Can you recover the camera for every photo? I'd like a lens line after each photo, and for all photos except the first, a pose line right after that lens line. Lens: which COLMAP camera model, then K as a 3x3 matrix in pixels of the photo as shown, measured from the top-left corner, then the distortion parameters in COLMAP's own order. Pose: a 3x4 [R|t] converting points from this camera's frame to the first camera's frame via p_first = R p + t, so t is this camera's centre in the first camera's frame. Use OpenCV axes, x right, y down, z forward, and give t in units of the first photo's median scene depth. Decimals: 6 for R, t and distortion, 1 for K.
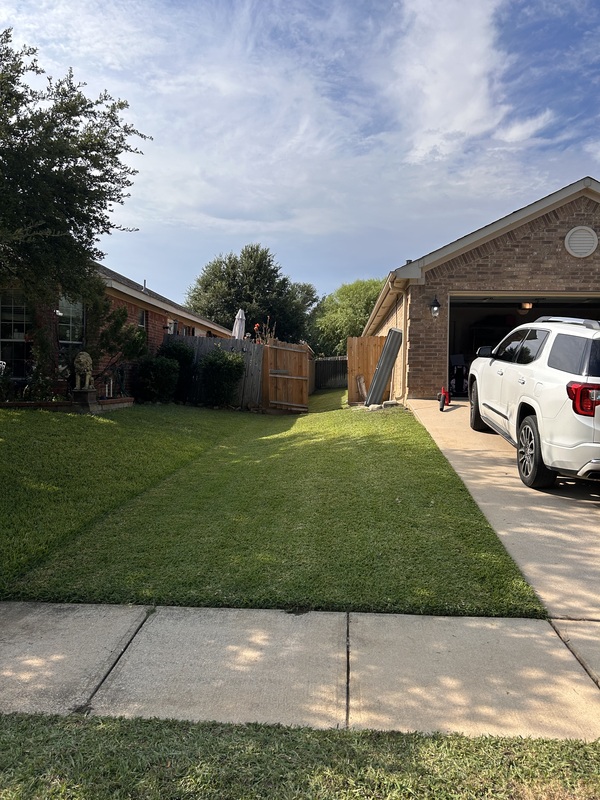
lens RADIAL K [[603.7, 0, 303.5], [0, 603.7, 397.2], [0, 0, 1]] dist [0.049001, -0.047743]
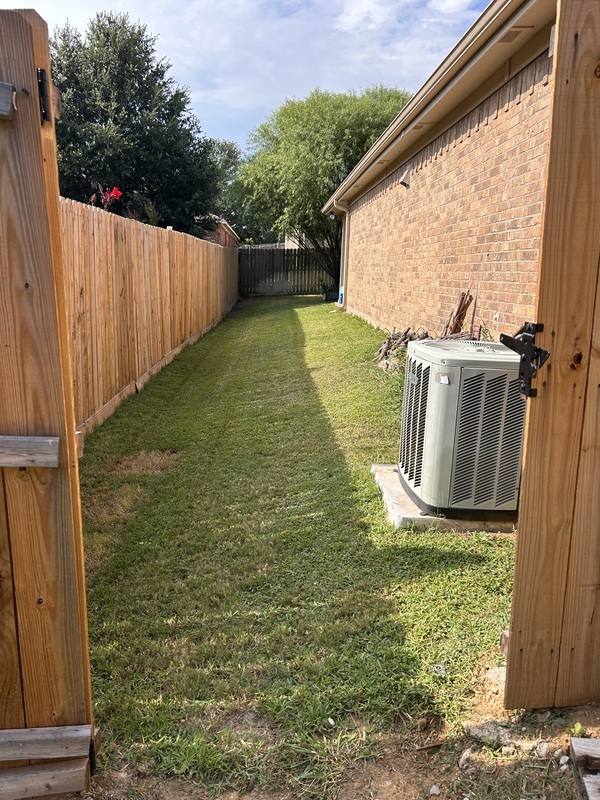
lens RADIAL K [[603.7, 0, 303.1], [0, 603.7, 402.7], [0, 0, 1]] dist [0.049001, -0.047743]
pose [[0.992712, -0.011134, 0.119997, 0.077674], [-0.011336, 0.982682, 0.184953, -0.165718], [-0.119978, -0.184966, 0.975394, 2.801340]]
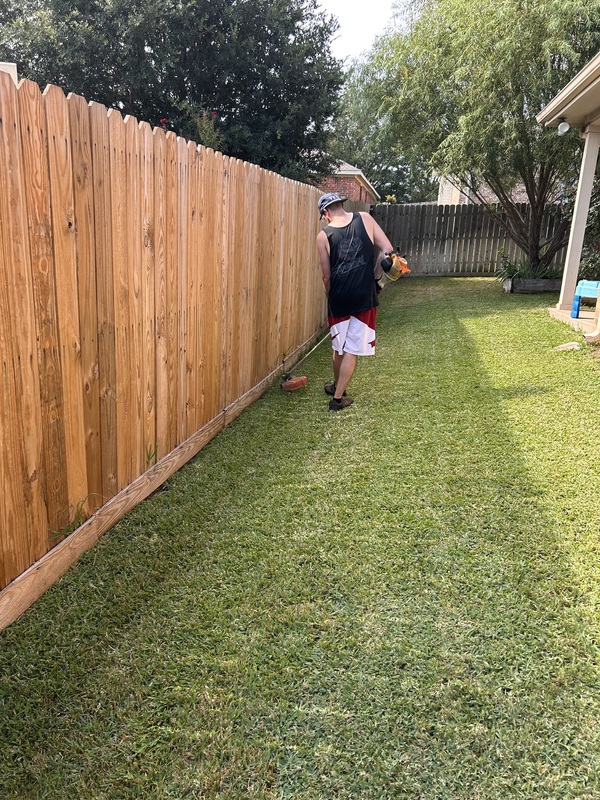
lens RADIAL K [[603.7, 0, 294.4], [0, 603.7, 401.9], [0, 0, 1]] dist [0.049001, -0.047743]
pose [[0.992502, 0.054787, -0.109259, 0.155325], [-0.026980, 0.970066, 0.241338, -0.221072], [0.119211, -0.236581, 0.964271, 4.235147]]
